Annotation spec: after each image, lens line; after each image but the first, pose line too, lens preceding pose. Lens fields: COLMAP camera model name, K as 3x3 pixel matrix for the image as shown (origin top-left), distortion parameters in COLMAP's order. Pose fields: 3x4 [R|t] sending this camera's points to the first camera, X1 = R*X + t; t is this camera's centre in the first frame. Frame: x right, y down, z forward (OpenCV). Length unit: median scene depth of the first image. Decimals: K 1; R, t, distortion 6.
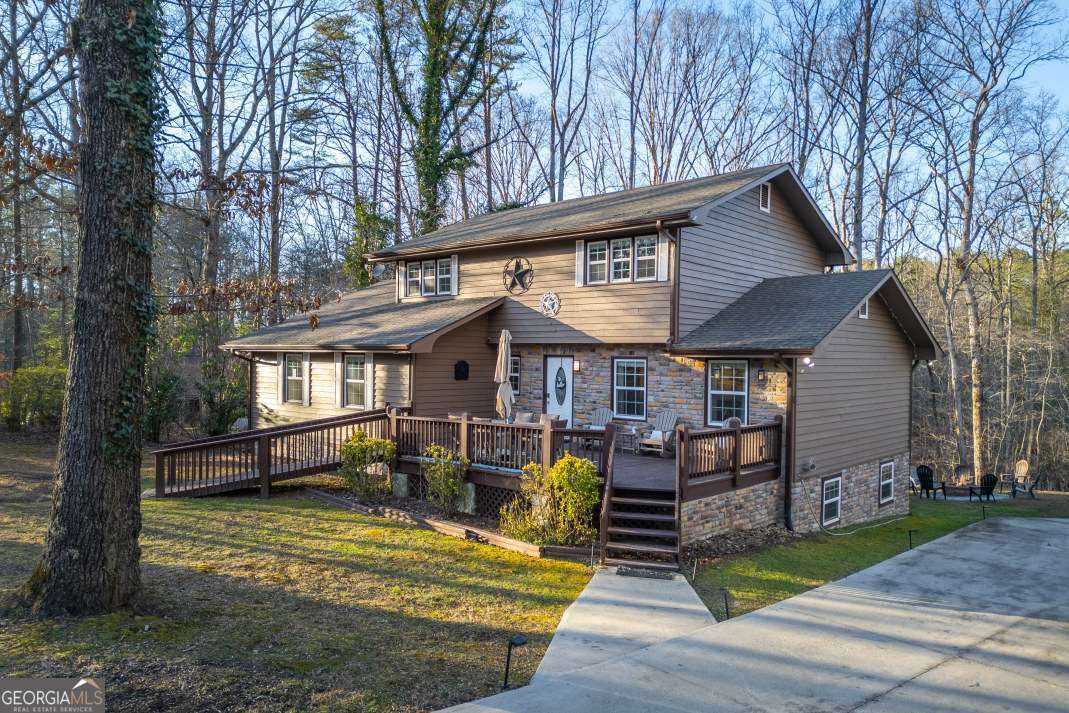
lens RADIAL K [[770.7, 0, 540.4], [0, 770.7, 380.6], [0, 0, 1]] dist [0.083712, -0.073417]
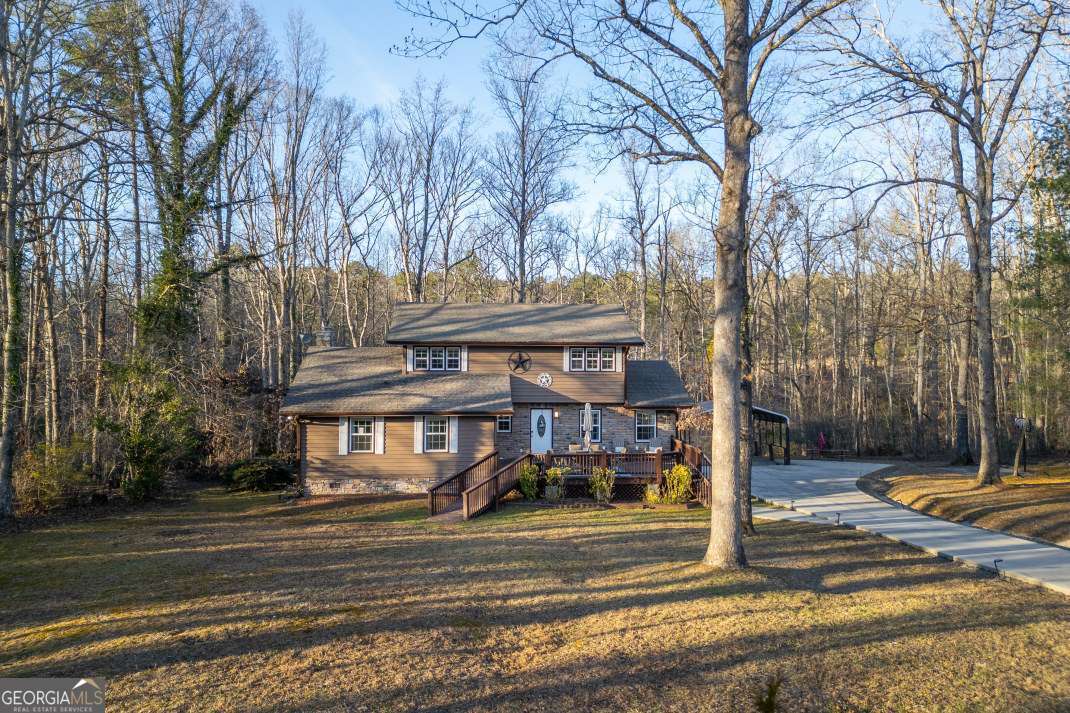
lens RADIAL K [[779.3, 0, 520.1], [0, 779.3, 343.3], [0, 0, 1]] dist [0.092181, -0.083660]
pose [[0.692110, -0.007641, 0.721752, -1.344215], [0.024874, 0.999603, -0.013270, -0.165875], [-0.721364, 0.027138, 0.692025, -0.196708]]
